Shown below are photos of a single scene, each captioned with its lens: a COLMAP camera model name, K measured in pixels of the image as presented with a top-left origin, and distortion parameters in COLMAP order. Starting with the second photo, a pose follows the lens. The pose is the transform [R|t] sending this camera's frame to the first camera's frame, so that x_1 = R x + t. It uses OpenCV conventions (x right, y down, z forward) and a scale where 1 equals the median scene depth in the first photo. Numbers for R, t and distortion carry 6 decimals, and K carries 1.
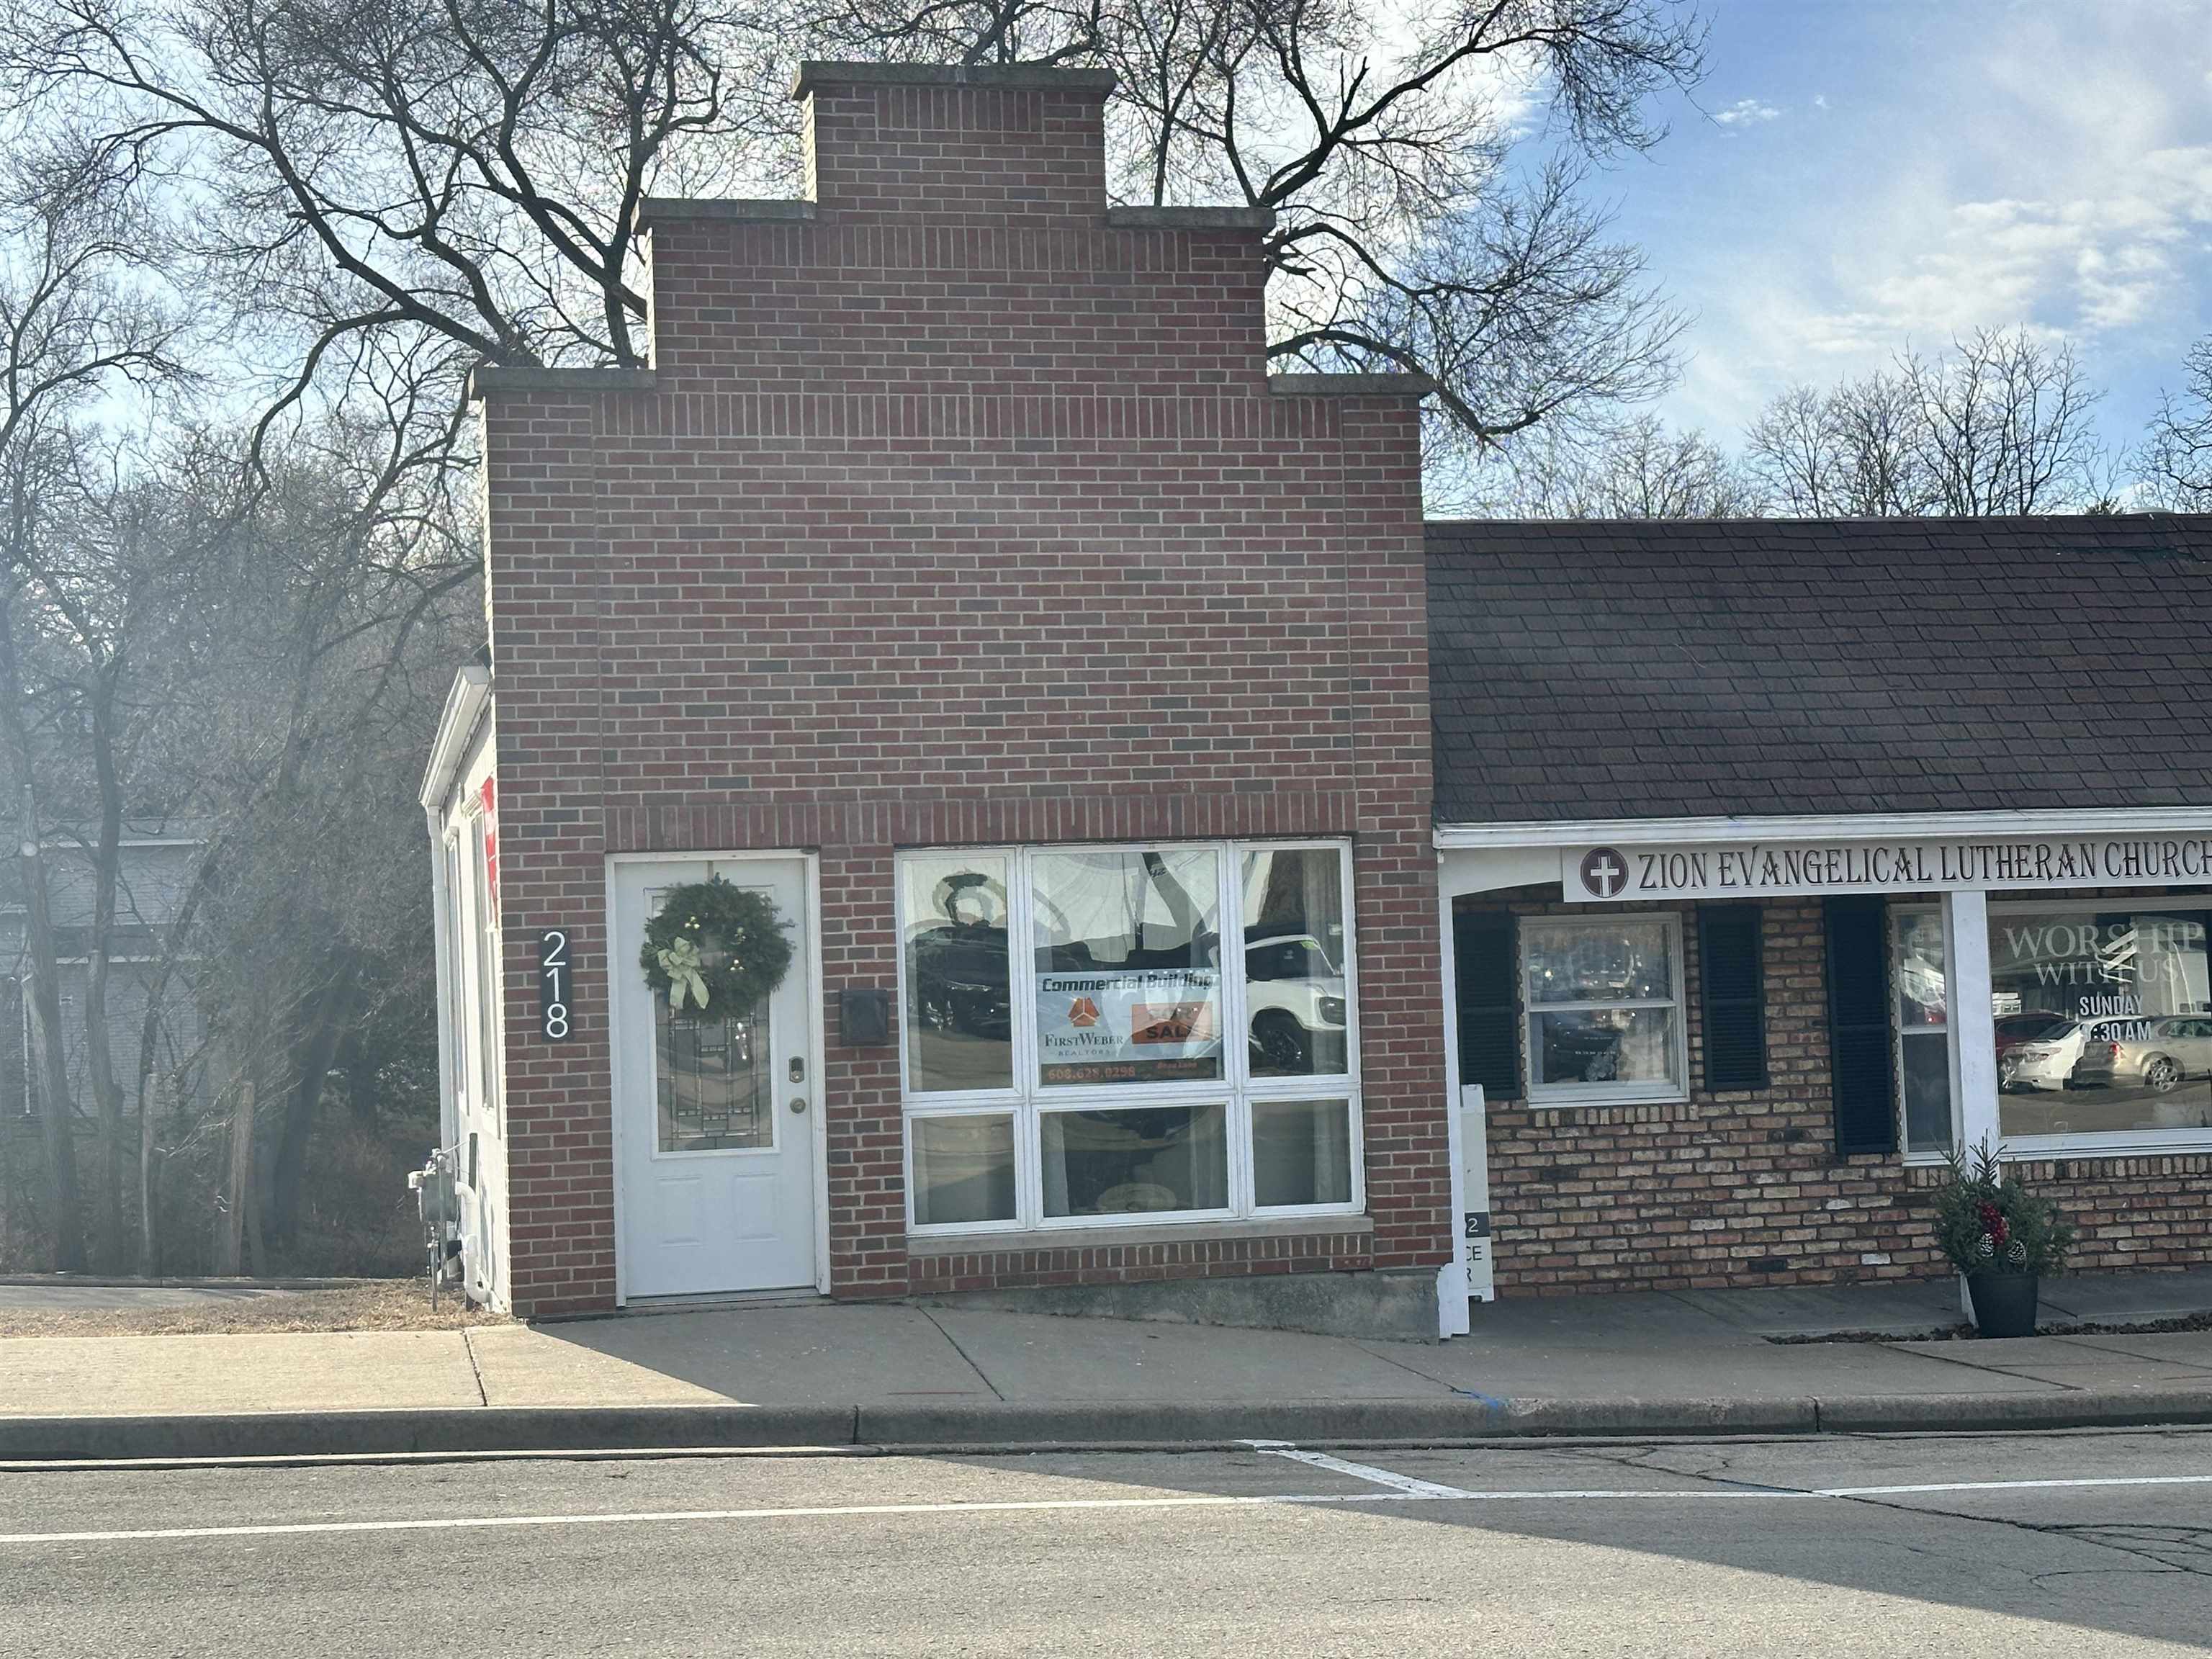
lens RADIAL K [[3473.3, 0, 1105.4], [0, 3473.3, 846.5], [0, 0, 1]] dist [0.151918, 0.000000]
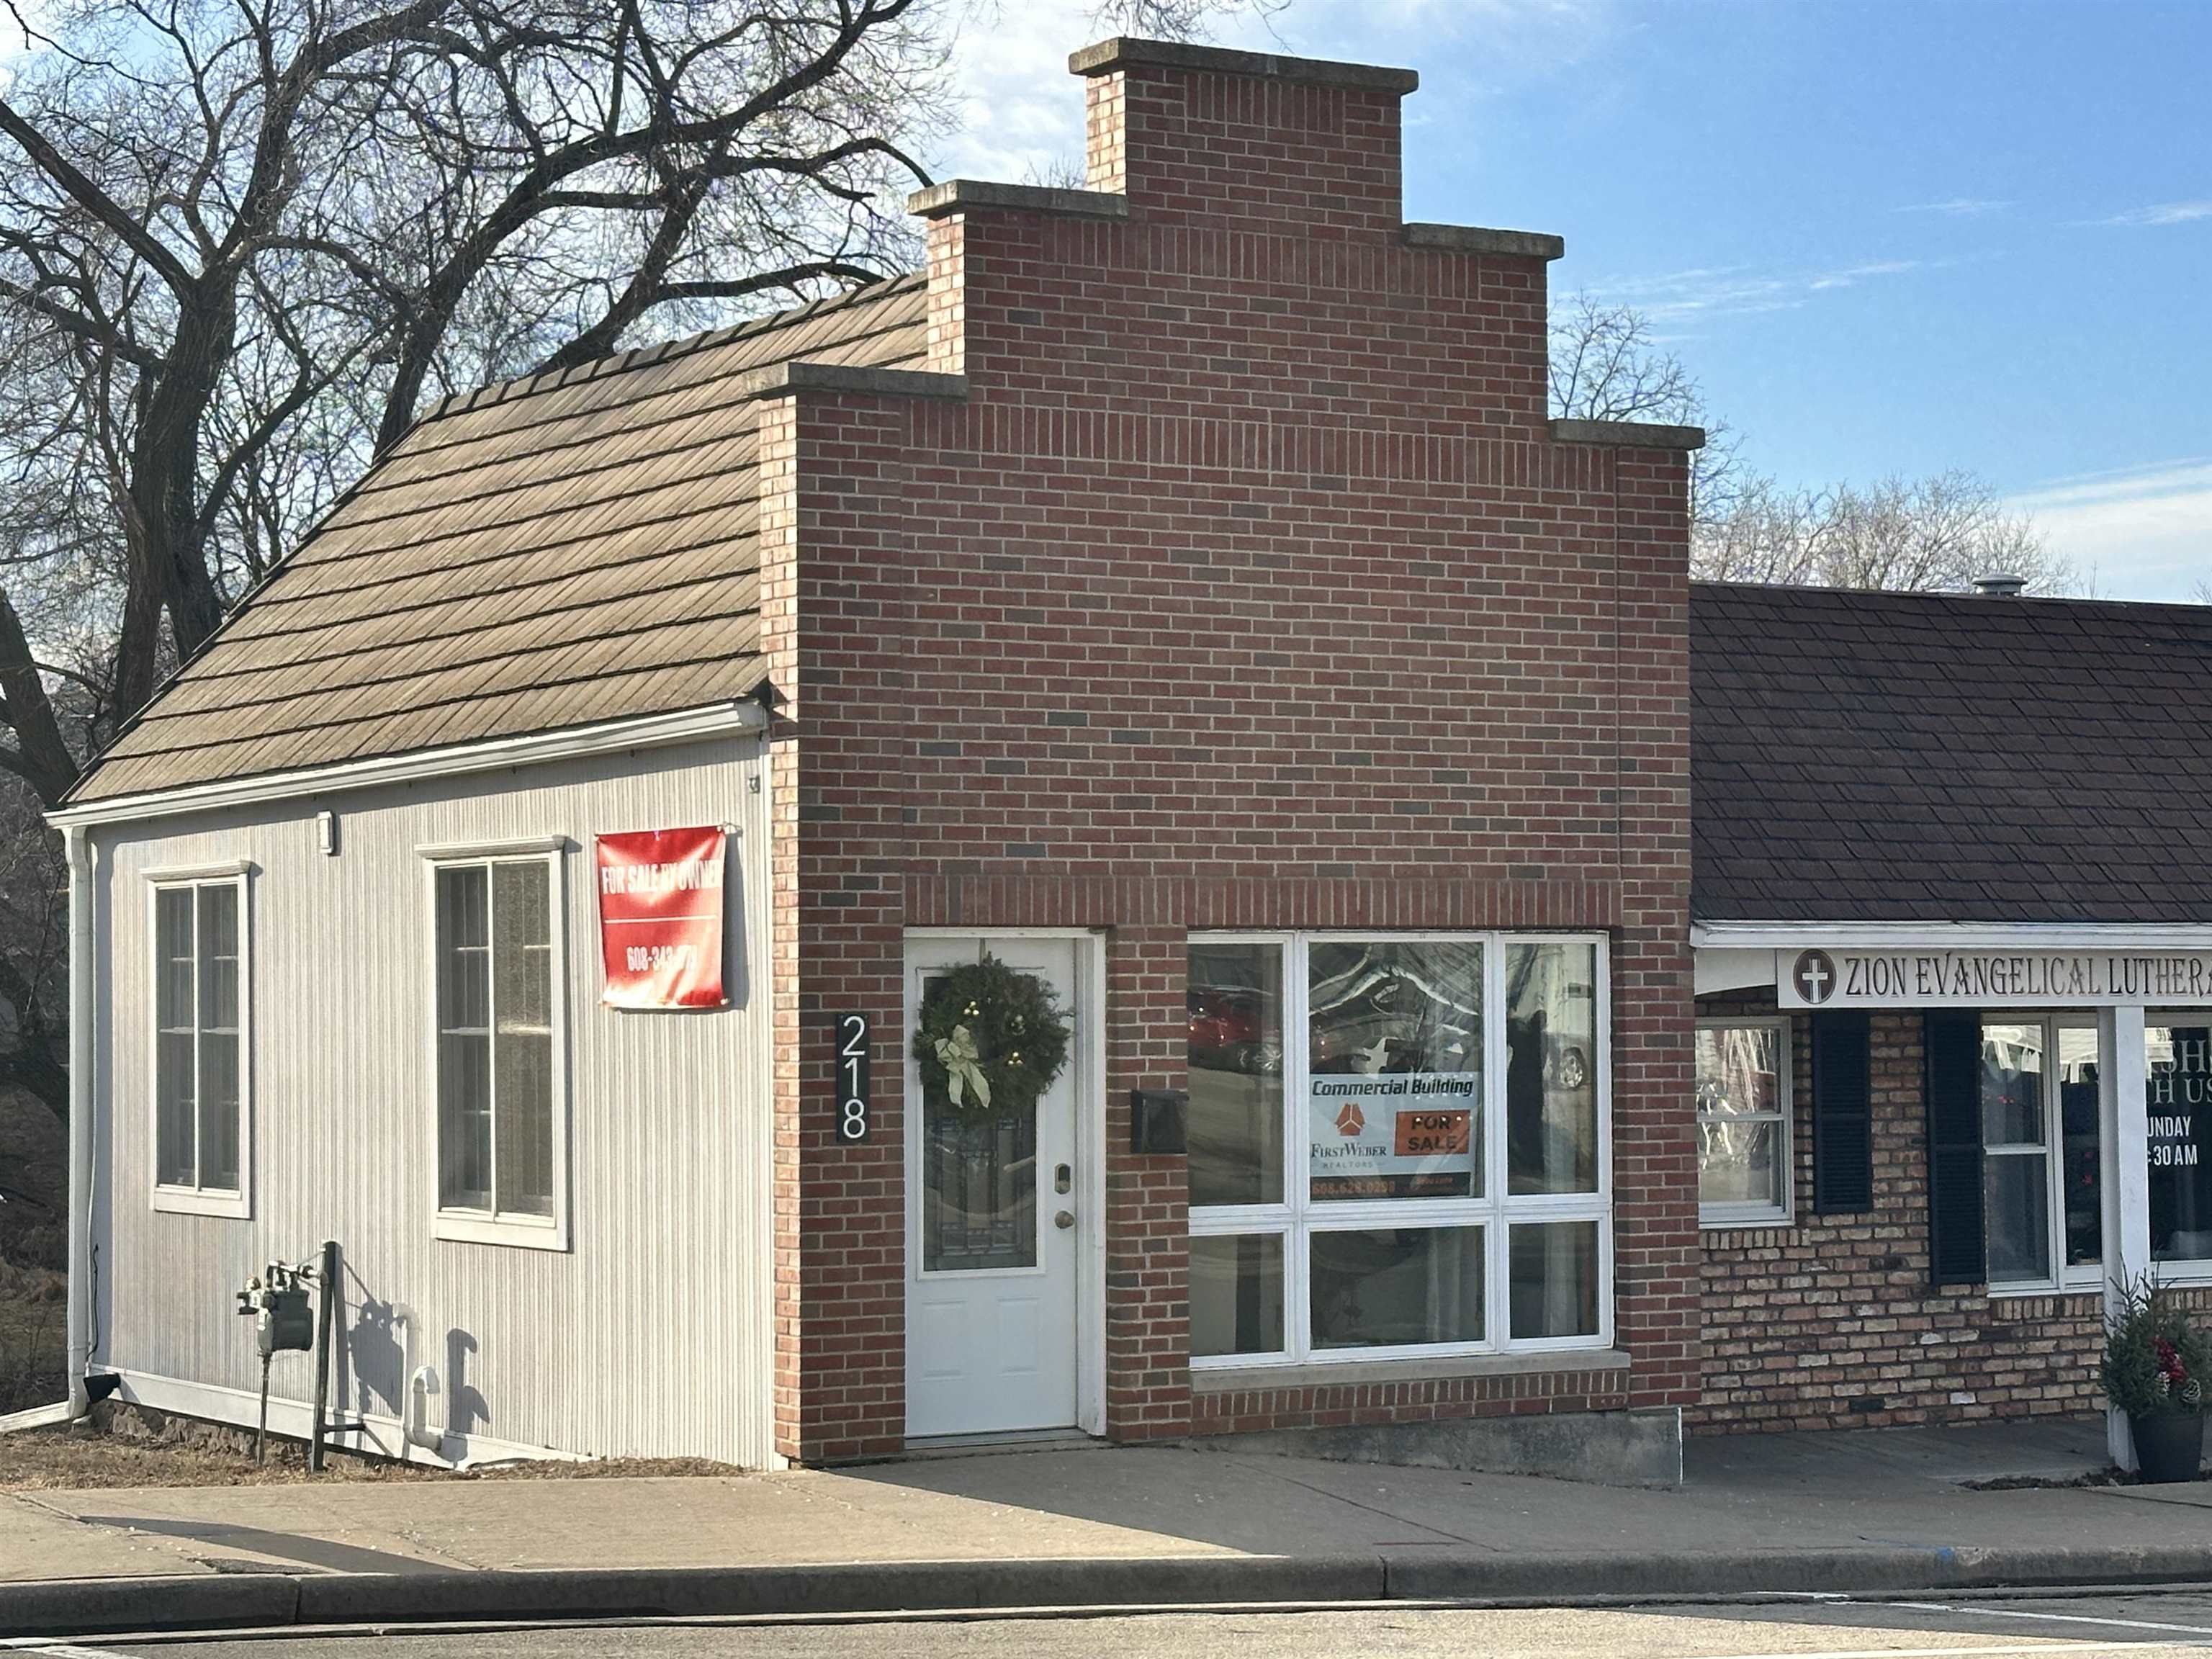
lens RADIAL K [[4590.9, 0, 1109.8], [0, 4590.9, 818.6], [0, 0, 1]] dist [0.163949, 0.000000]
pose [[0.950402, 0.040473, 0.308378, -0.432097], [-0.038021, 0.999179, -0.013959, -0.010669], [-0.308690, 0.001542, 0.951161, -0.103507]]
